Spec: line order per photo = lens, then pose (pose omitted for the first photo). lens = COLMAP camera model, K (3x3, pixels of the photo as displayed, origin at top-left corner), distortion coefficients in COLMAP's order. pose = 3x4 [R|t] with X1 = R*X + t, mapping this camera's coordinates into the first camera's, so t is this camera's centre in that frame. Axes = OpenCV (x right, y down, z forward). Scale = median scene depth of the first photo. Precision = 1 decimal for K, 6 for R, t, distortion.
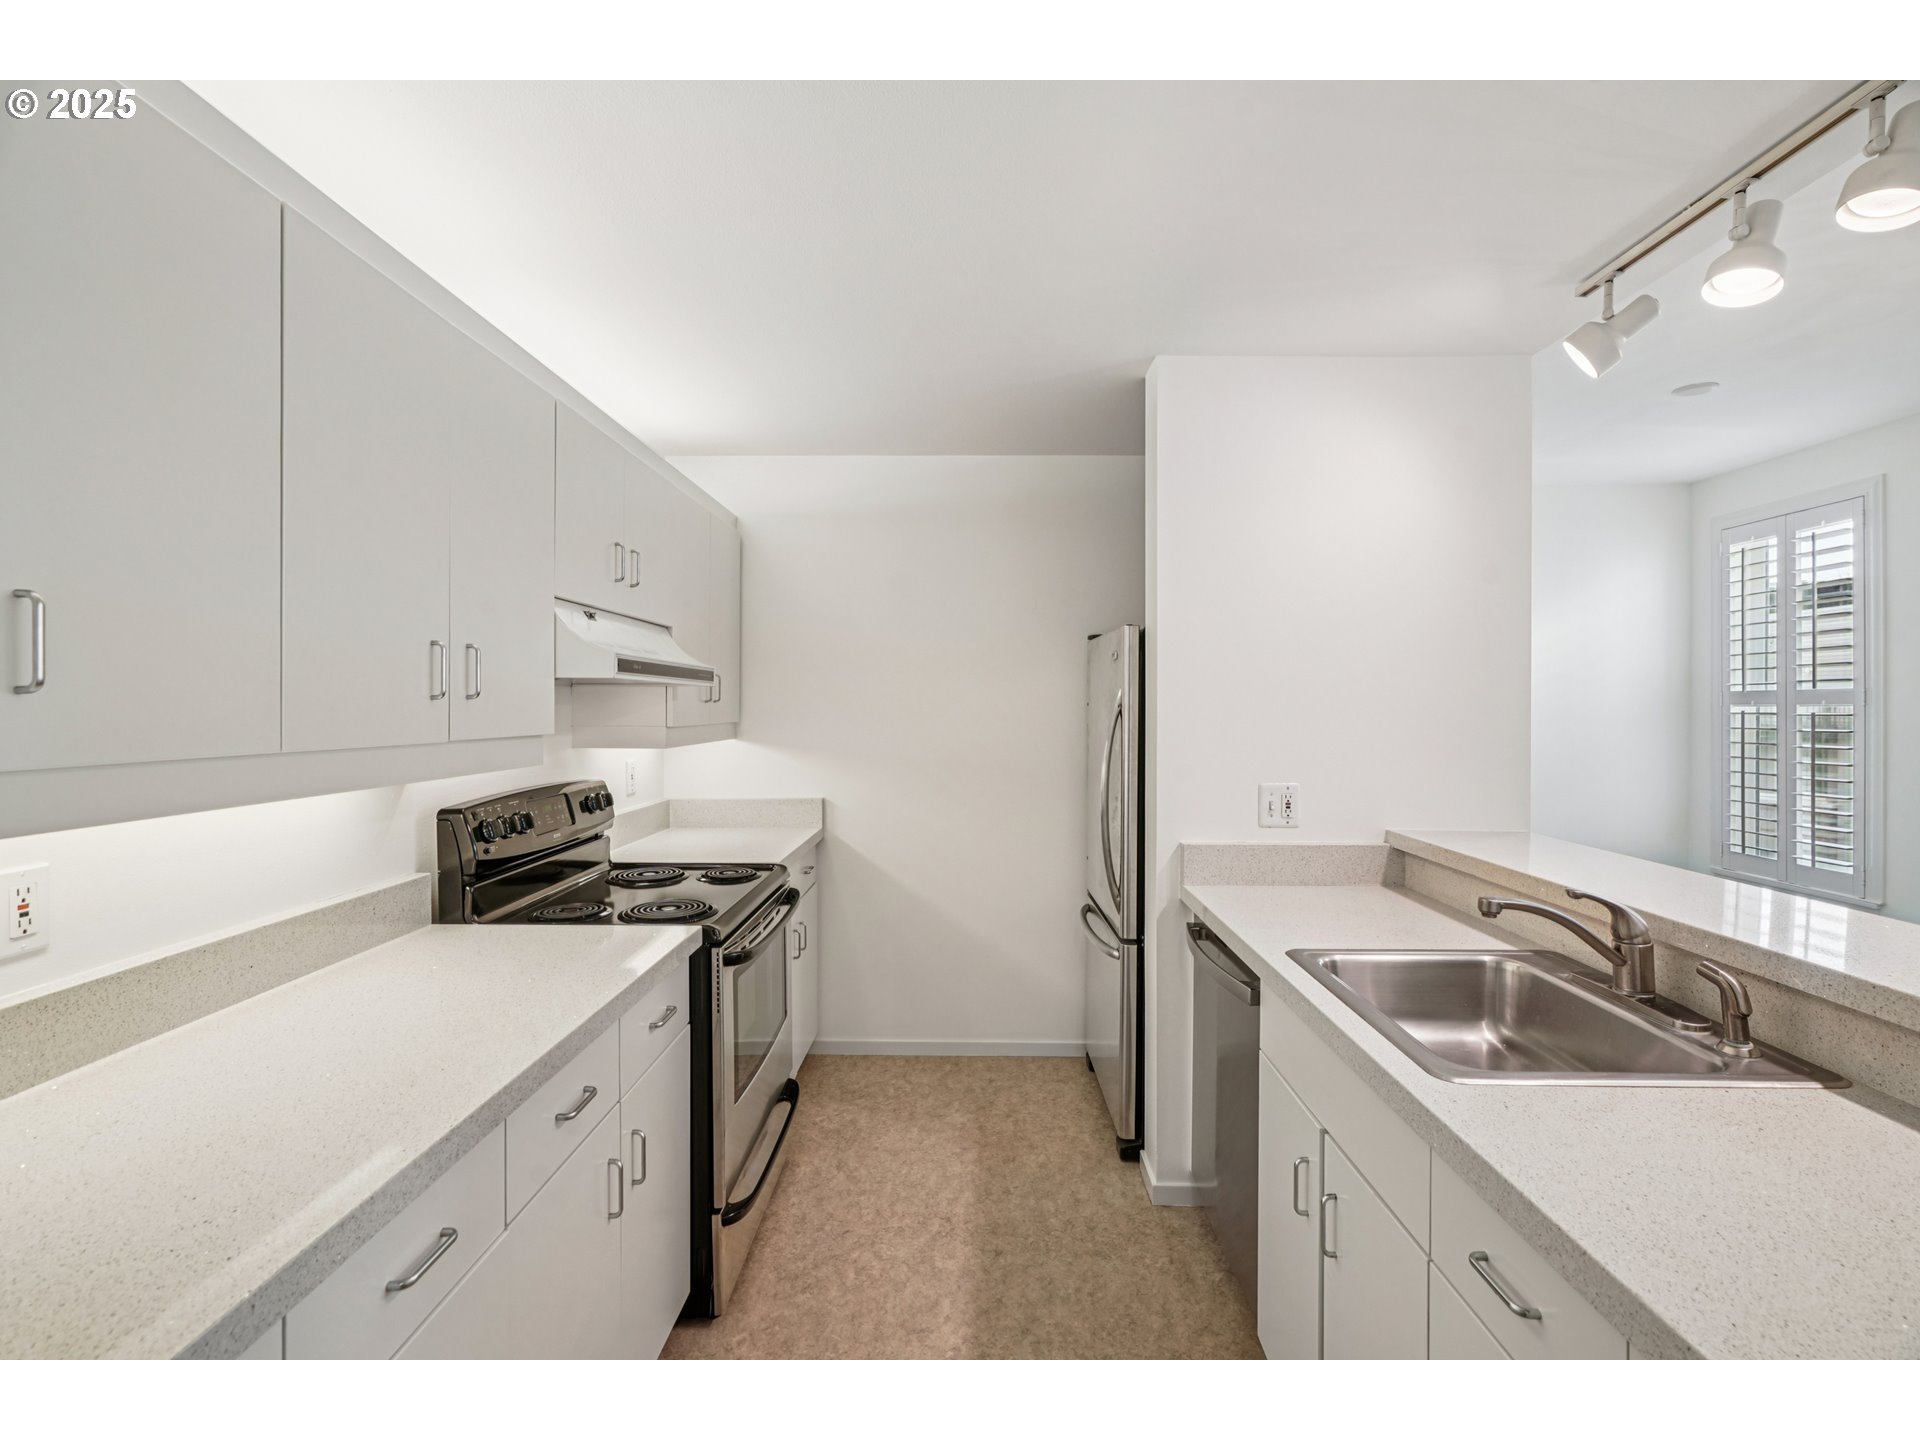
lens RADIAL K [[871.8, 0, 988.9], [0, 871.8, 712.9], [0, 0, 1]] dist [-0.002972, 0.008563]
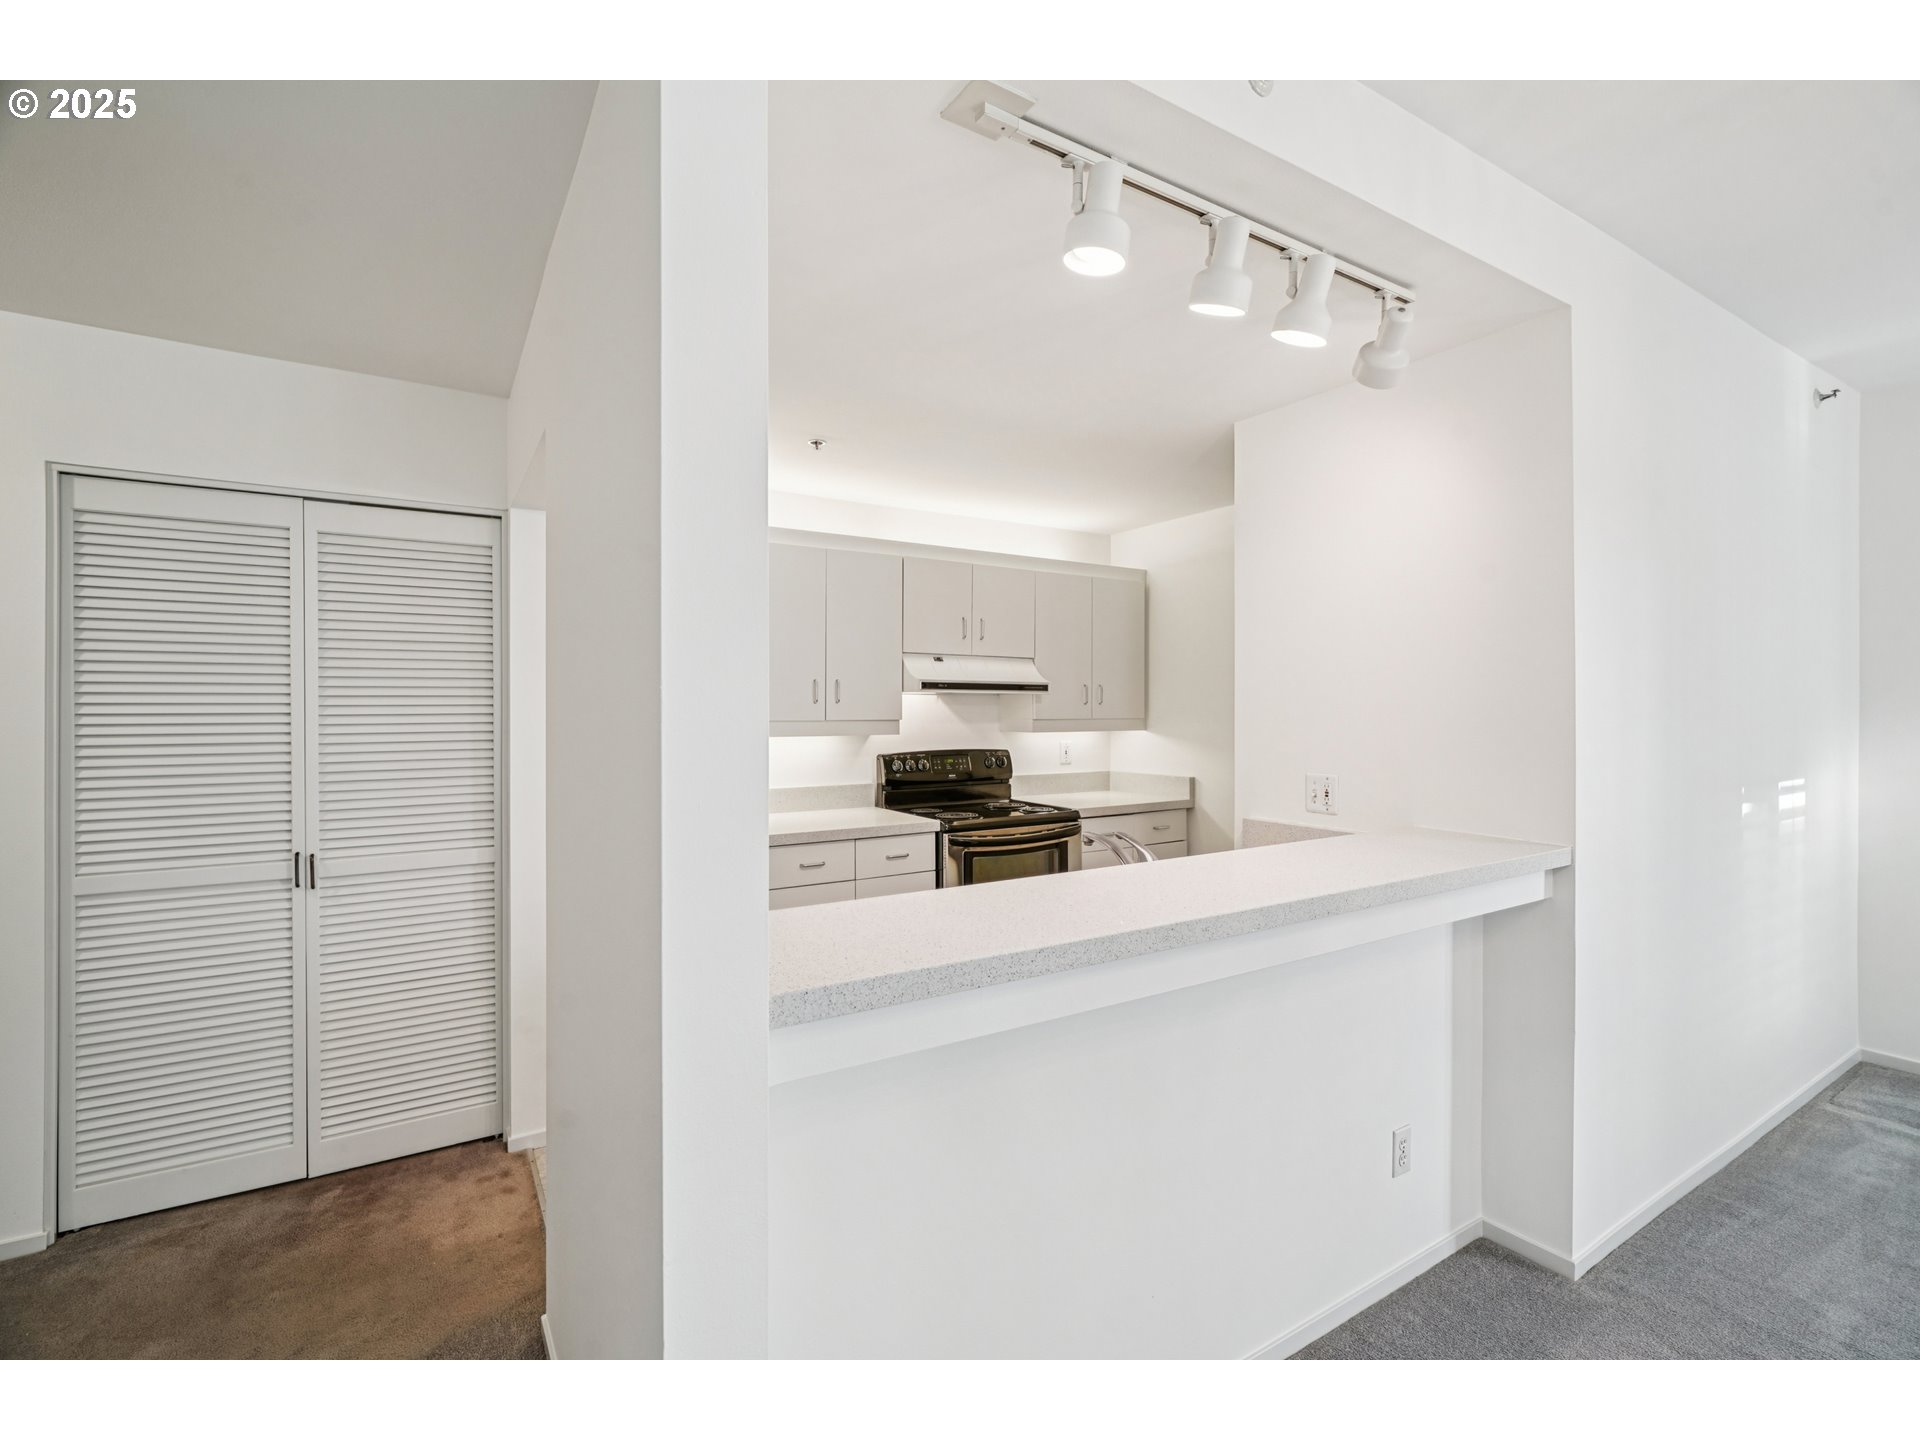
lens RADIAL K [[864.8, 0, 950.1], [0, 864.8, 712.2], [0, 0, 1]] dist [0.001179, 0.000706]
pose [[0.513418, 0.001439, -0.858138, 1.184822], [-0.005332, 0.999985, -0.001513, 0.007556], [0.858122, 0.005353, 0.513418, 0.037736]]
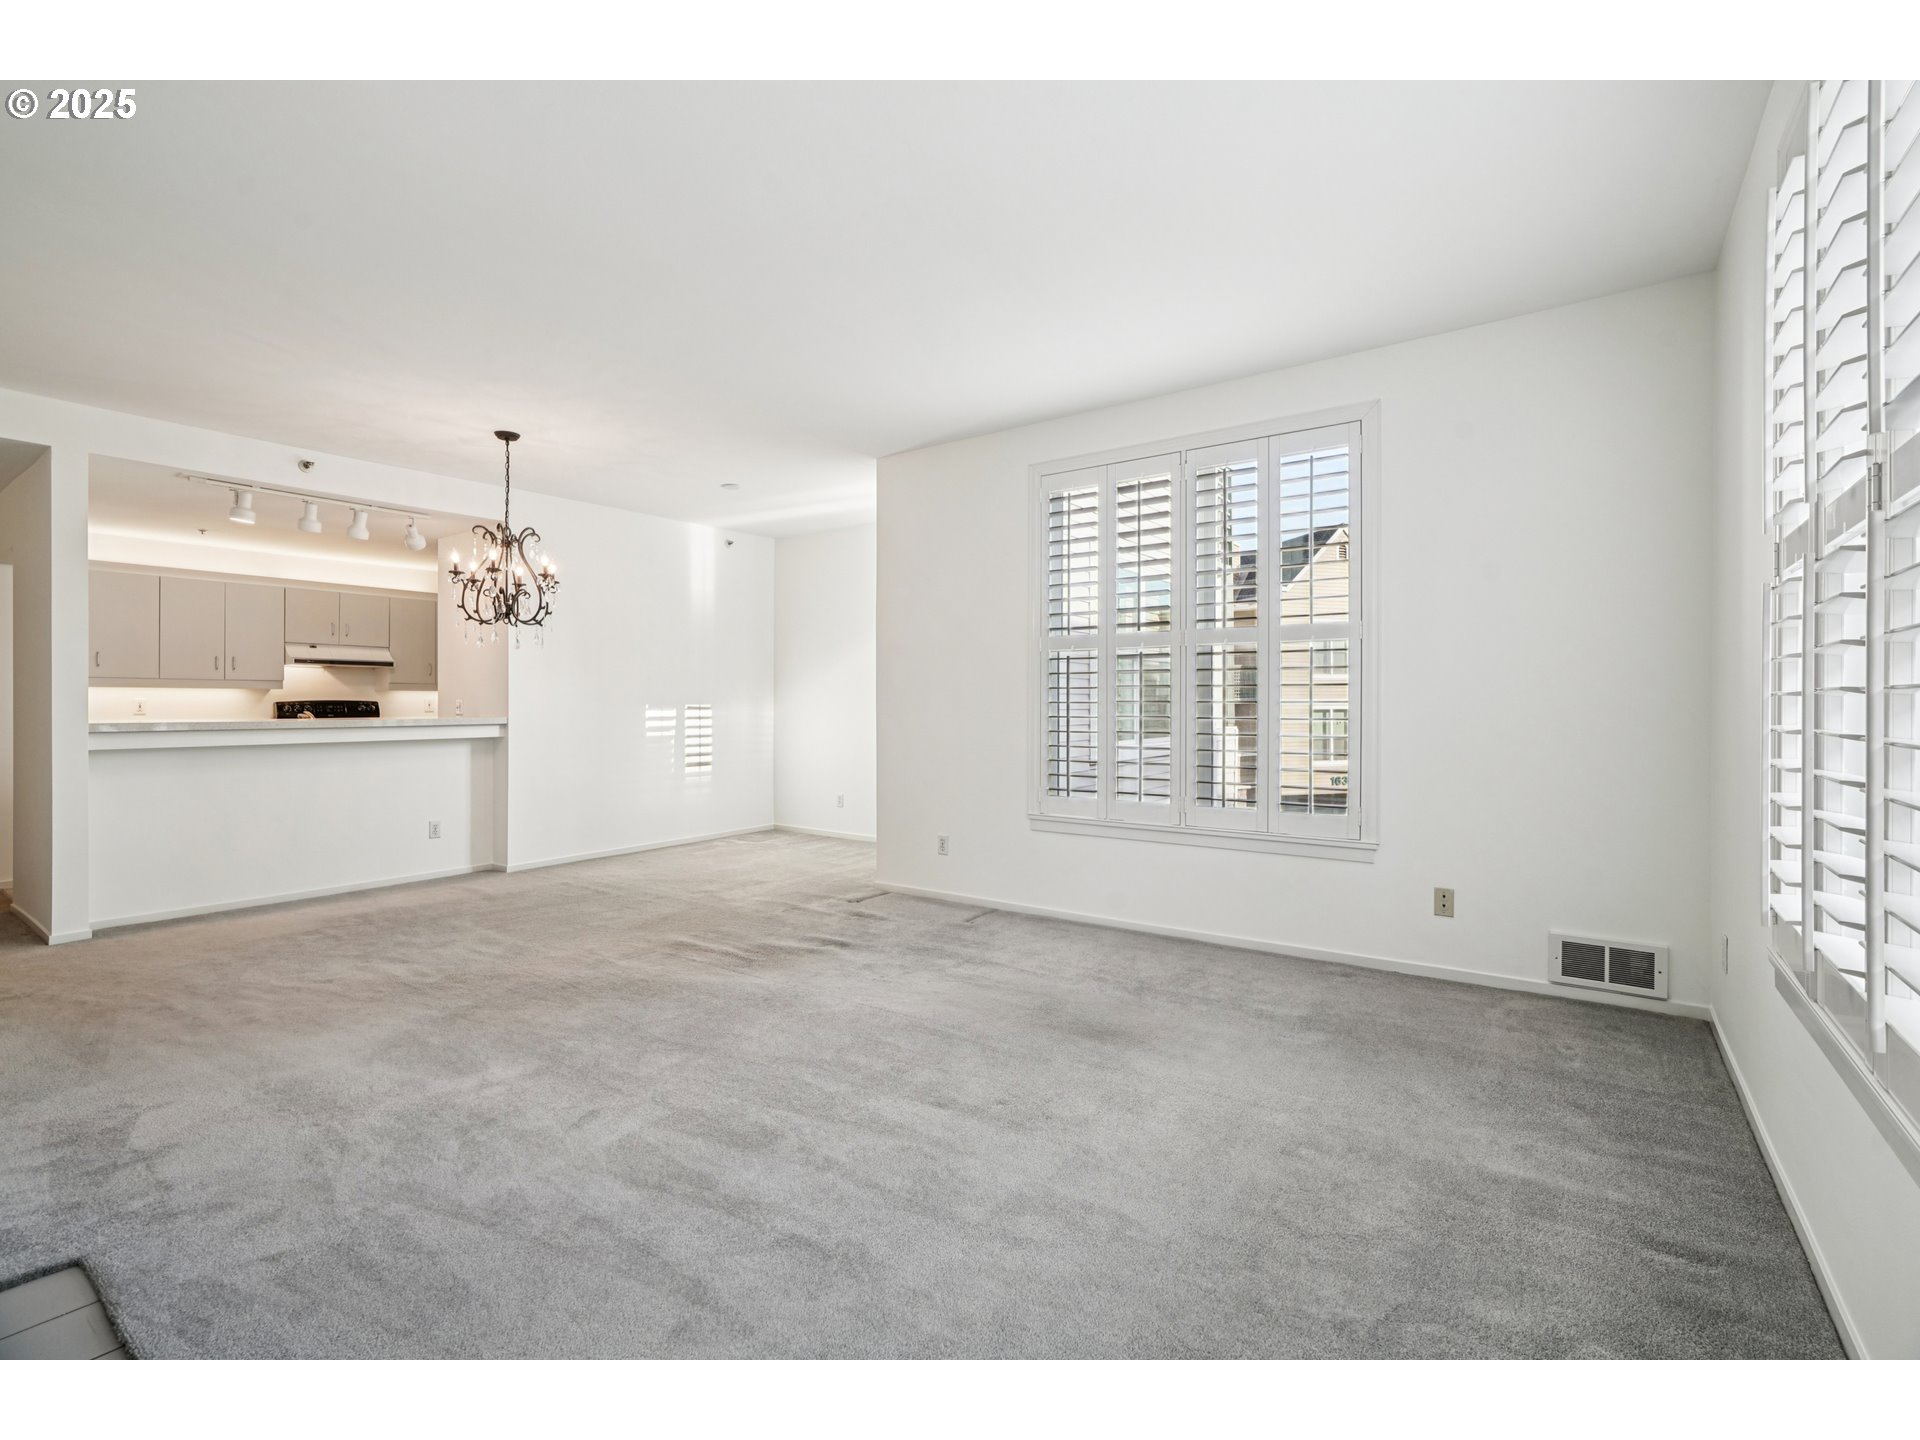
lens RADIAL K [[864.8, 0, 950.1], [0, 864.8, 712.2], [0, 0, 1]] dist [0.001179, 0.000706]
pose [[0.807916, -0.000057, -0.589298, 3.449994], [-0.000729, 0.999999, -0.001096, 0.141121], [0.589298, 0.001314, 0.807915, -0.246470]]
